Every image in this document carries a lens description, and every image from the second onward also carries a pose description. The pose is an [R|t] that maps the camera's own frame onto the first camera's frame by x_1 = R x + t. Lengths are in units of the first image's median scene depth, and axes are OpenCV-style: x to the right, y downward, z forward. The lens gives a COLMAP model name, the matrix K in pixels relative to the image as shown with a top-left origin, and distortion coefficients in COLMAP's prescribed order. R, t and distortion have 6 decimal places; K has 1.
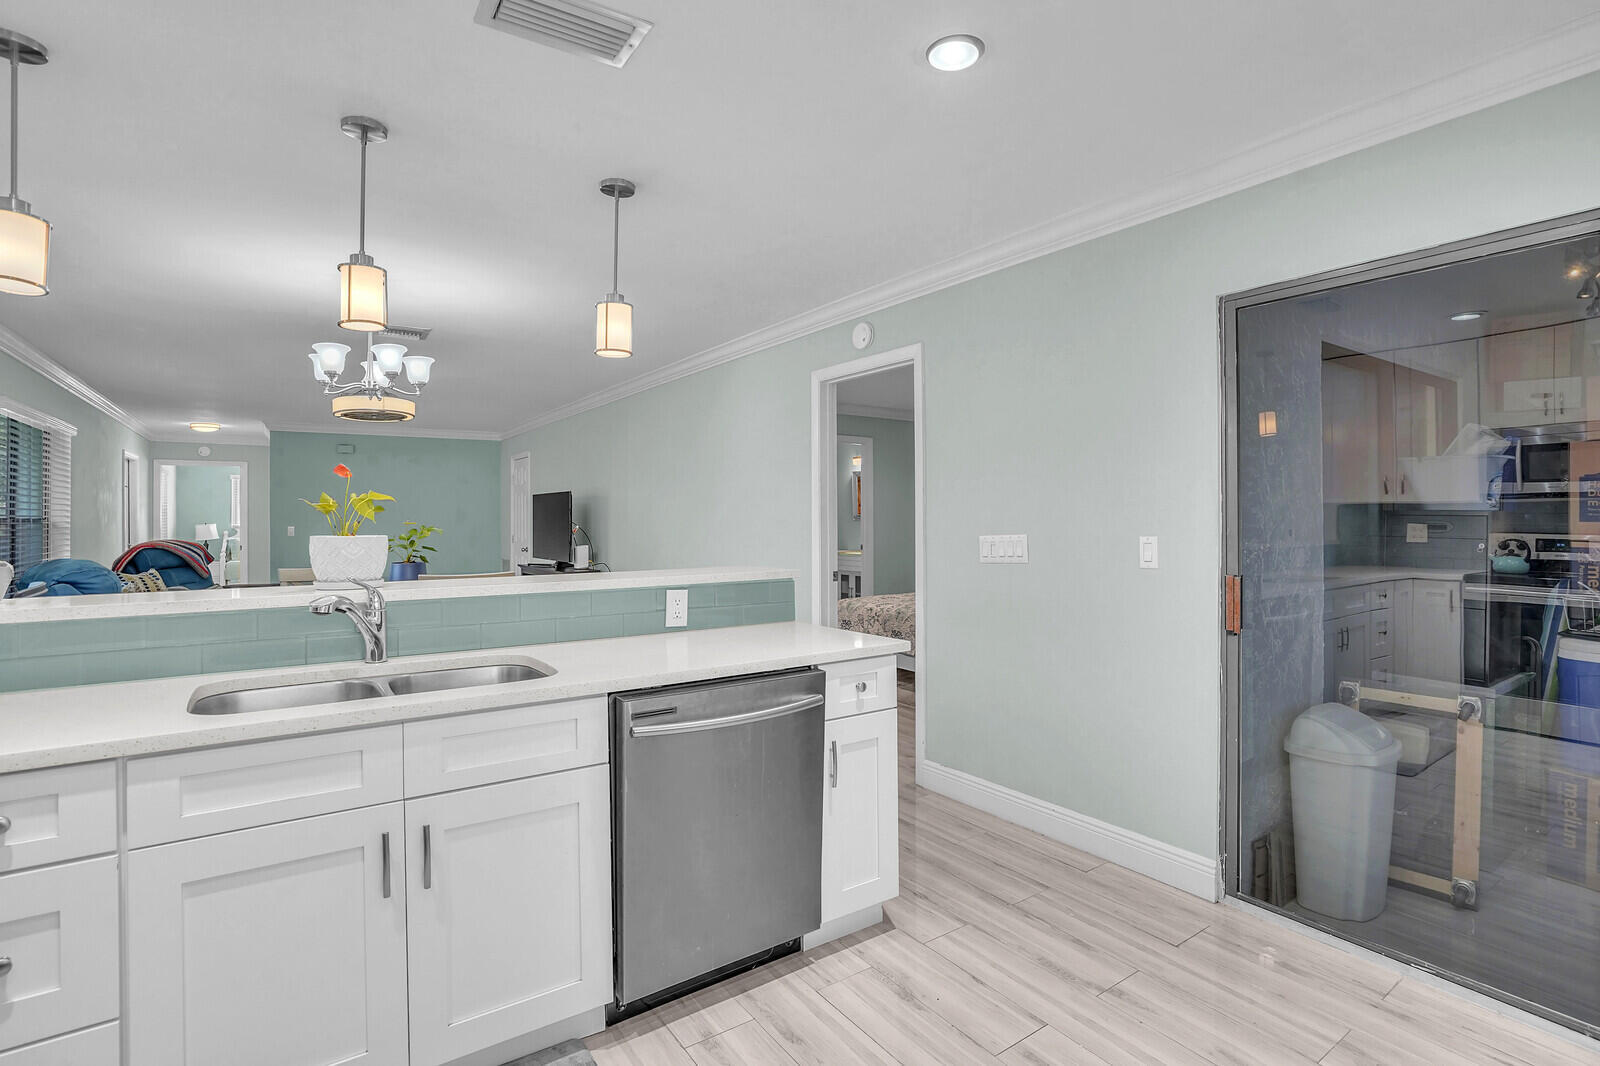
lens RADIAL K [[766.2, 0, 792.7], [0, 766.2, 520.1], [0, 0, 1]] dist [-0.048214, 0.012081]
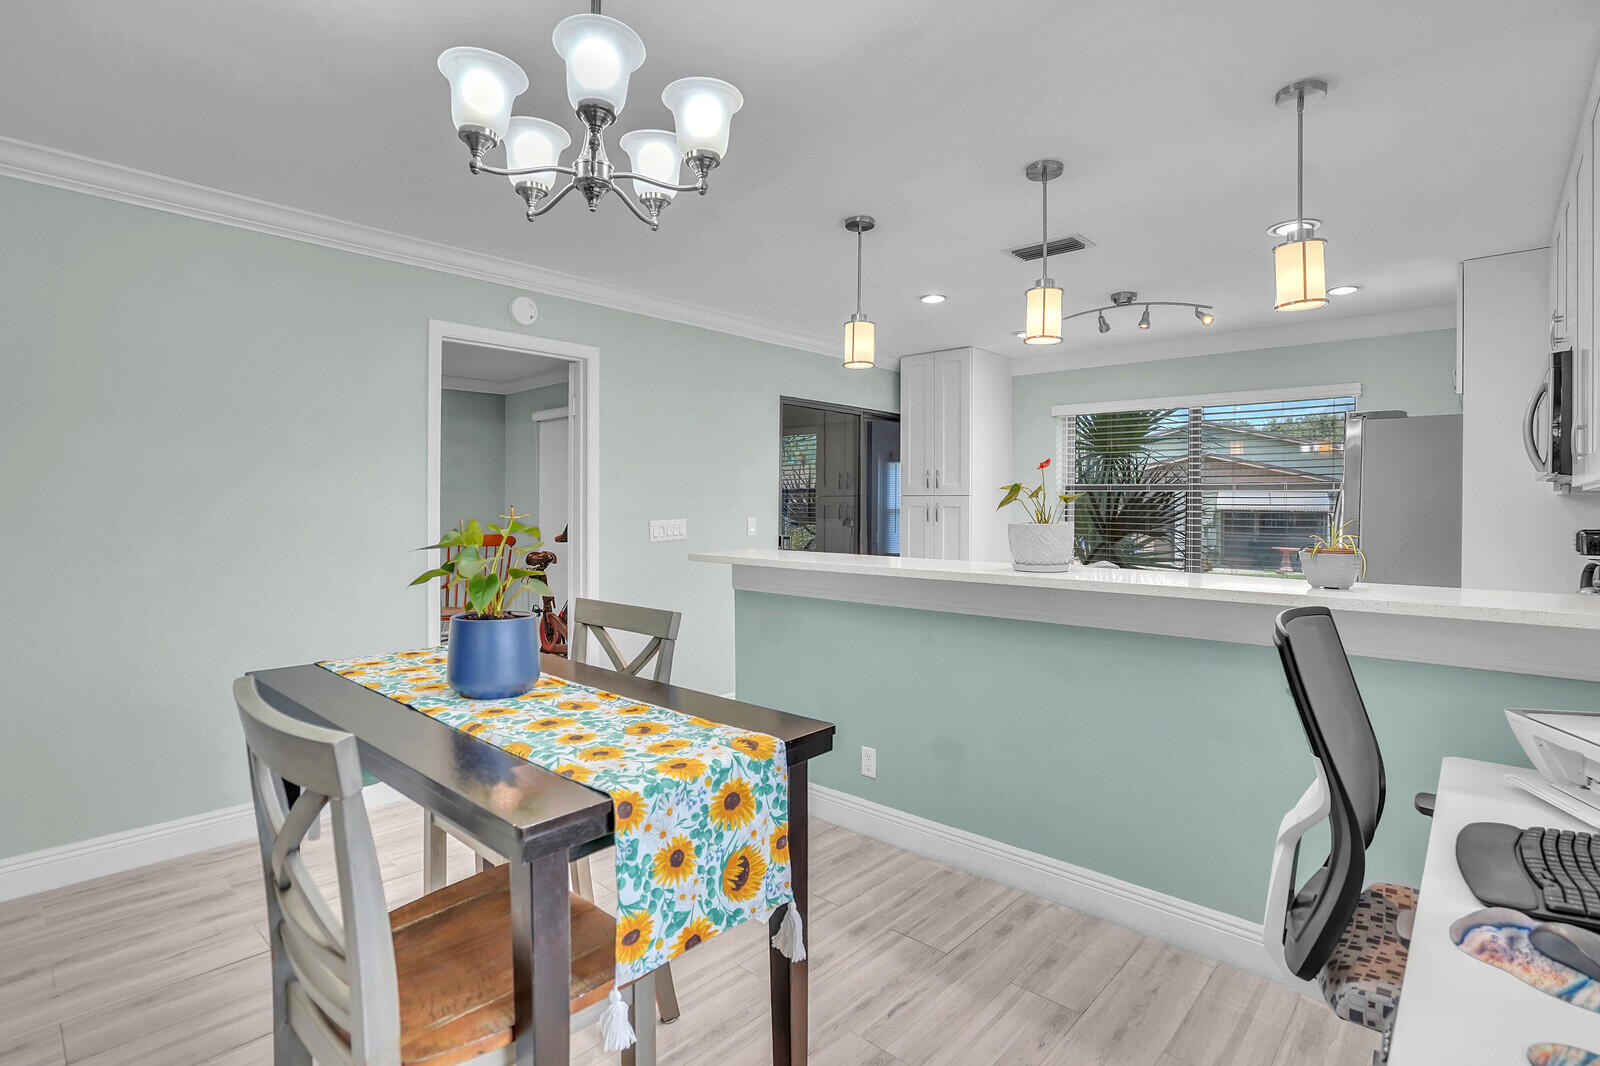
lens RADIAL K [[763.2, 0, 796.2], [0, 763.2, 509.6], [0, 0, 1]] dist [-0.041585, 0.005238]
pose [[-0.232599, -0.000890, 0.972572, -1.112192], [-0.000076, 1.000000, 0.000896, 0.000421], [-0.972573, 0.000134, -0.232599, 1.125649]]
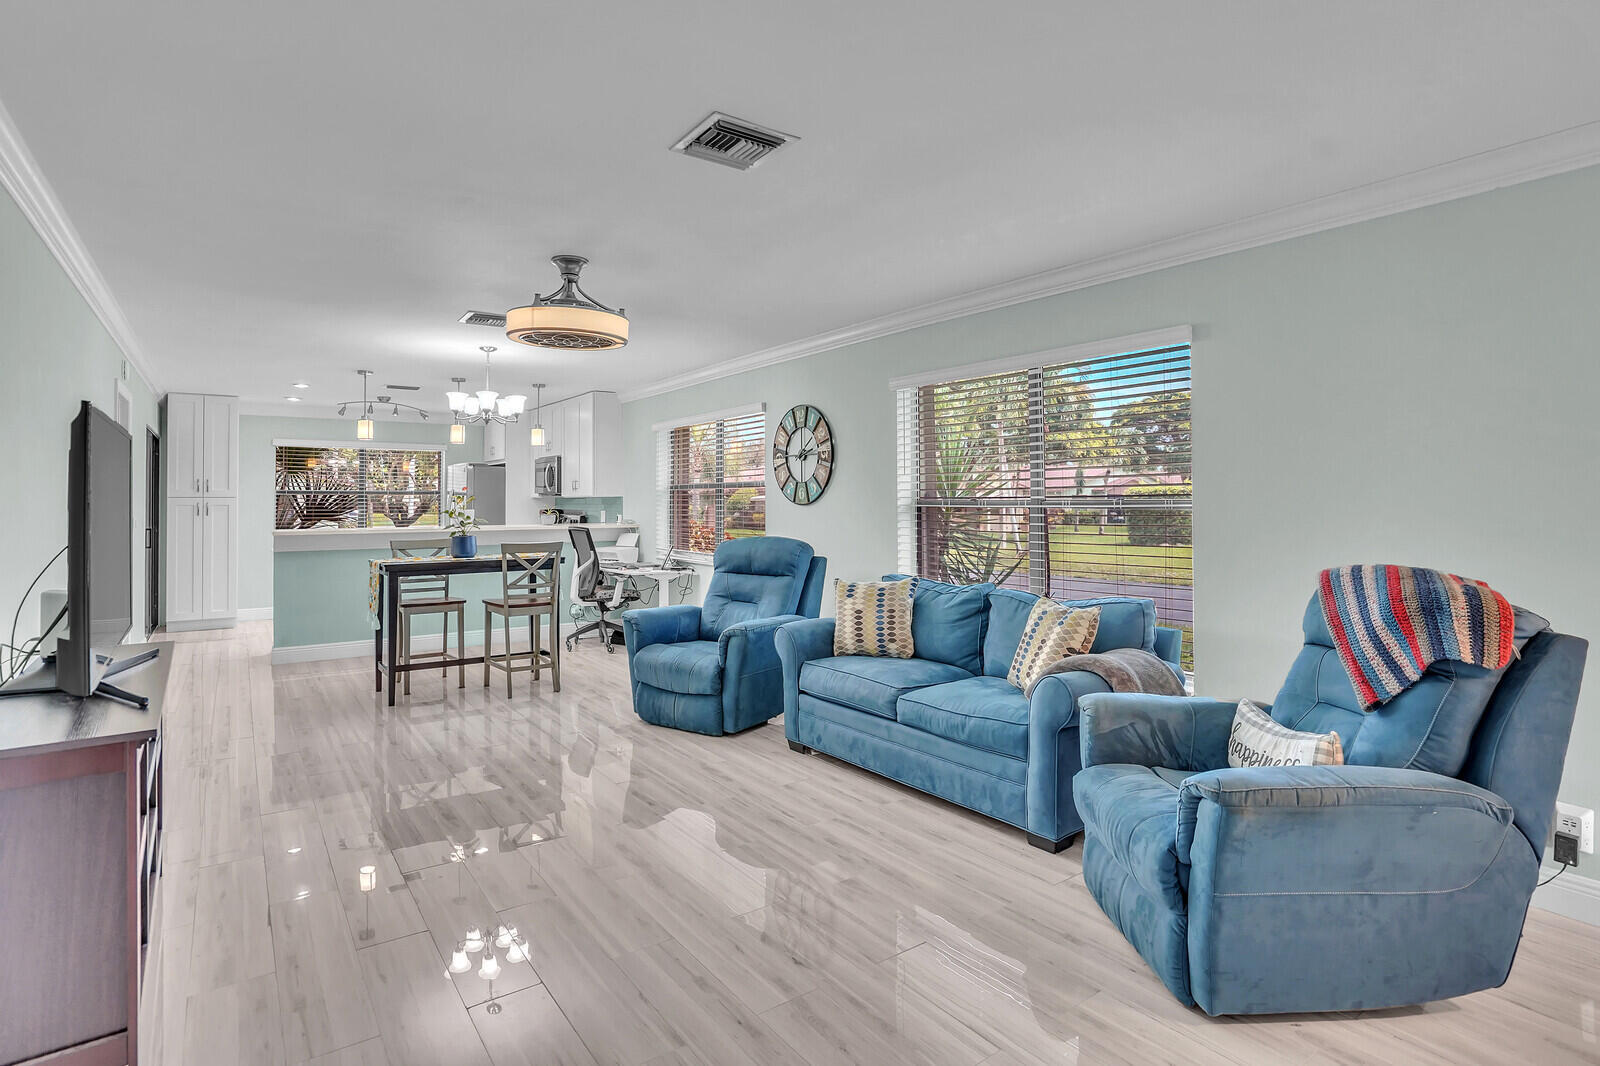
lens RADIAL K [[833.6, 0, 806.5], [0, 833.6, 491.0], [0, 0, 1]] dist [-0.047818, 0.000067]
pose [[-0.999695, 0.009358, -0.022858, -1.351450], [0.009567, 0.999913, -0.009048, -0.008557], [0.022771, -0.009264, -0.999698, 3.094109]]
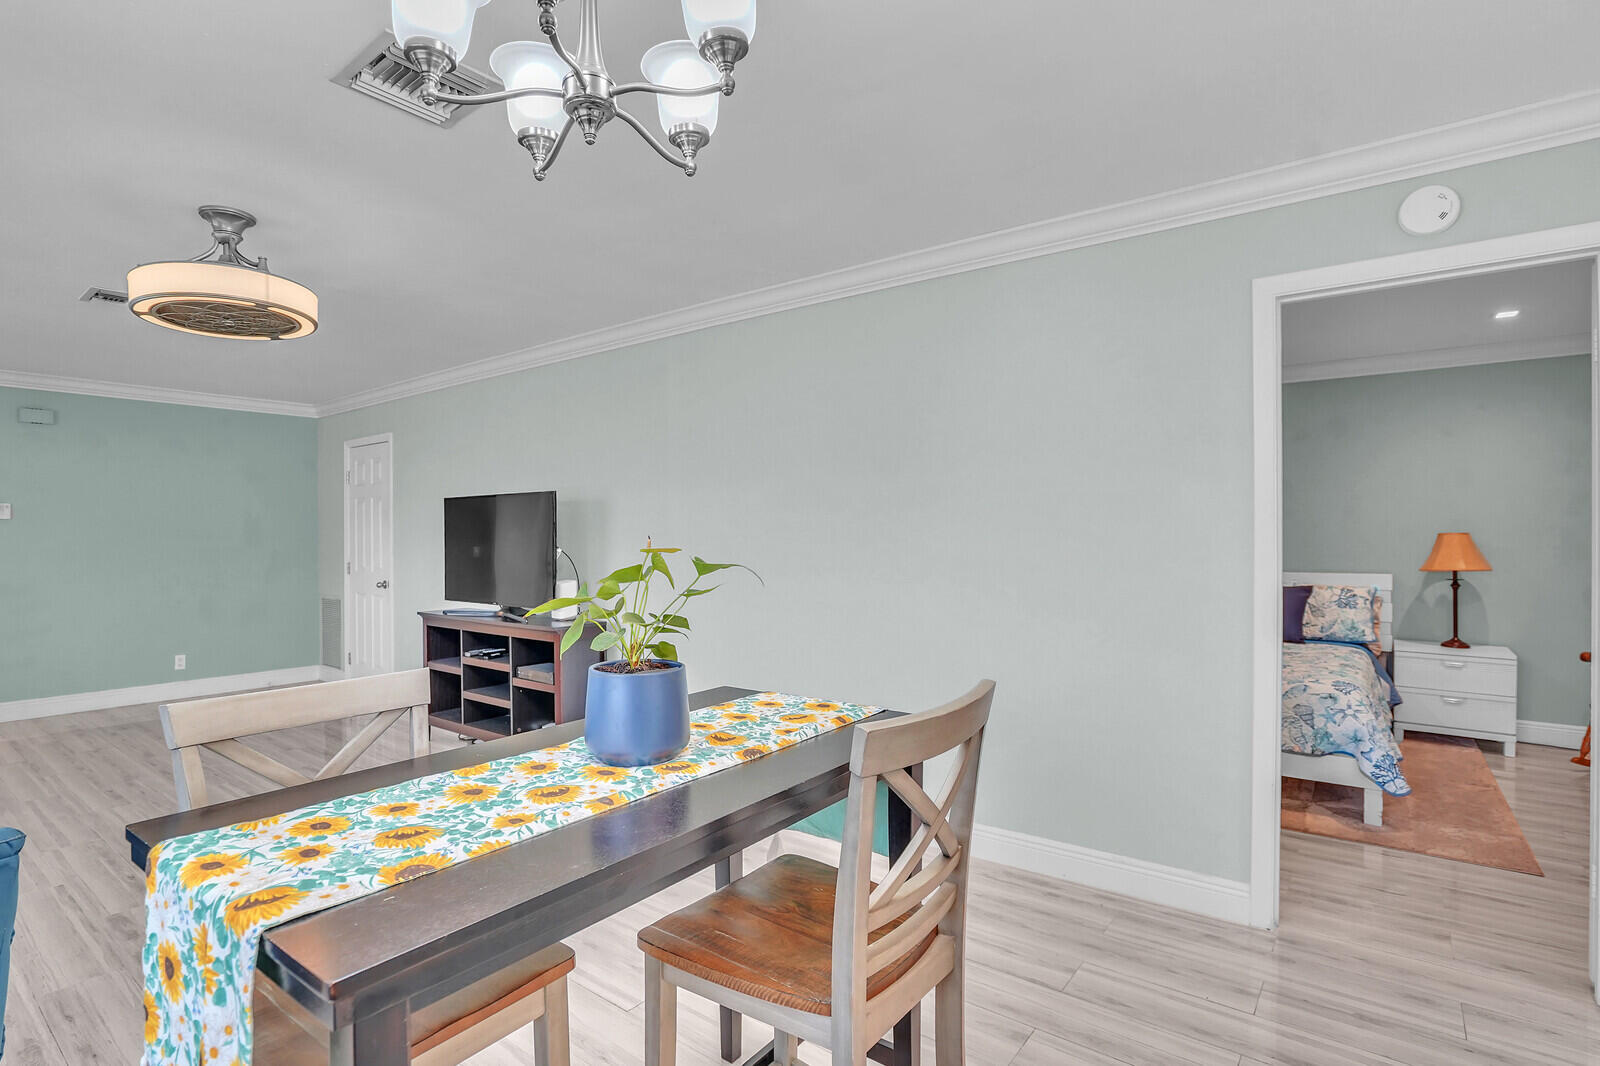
lens RADIAL K [[789.2, 0, 806.0], [0, 789.2, 537.4], [0, 0, 1]] dist [-0.032827, 0.000899]
pose [[0.948876, 0.000273, 0.315648, -0.660770], [0.000388, 0.999998, -0.002031, -0.000156], [-0.315648, 0.002050, 0.948874, 0.775731]]
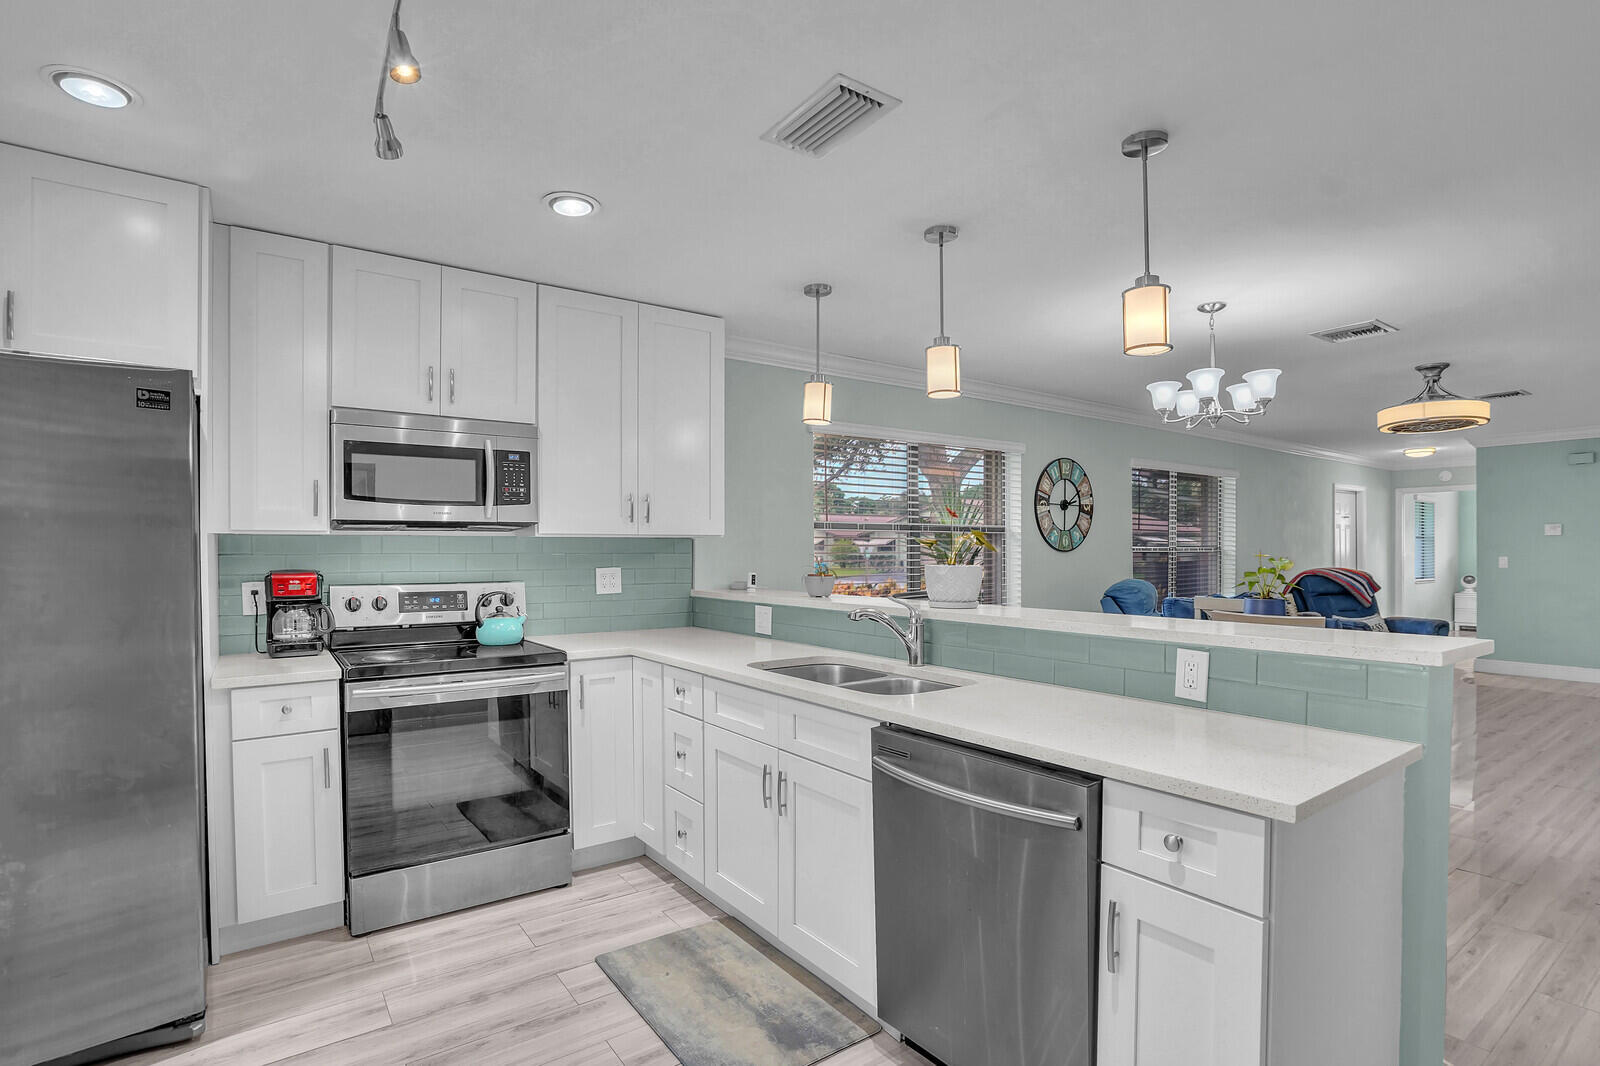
lens RADIAL K [[778.7, 0, 798.1], [0, 778.7, 558.2], [0, 0, 1]] dist [-0.062438, 0.029691]
pose [[0.031638, 0.015934, -0.999372, 0.477698], [-0.001164, 0.999873, 0.015905, -0.007551], [0.999499, 0.000660, 0.031653, 0.493279]]
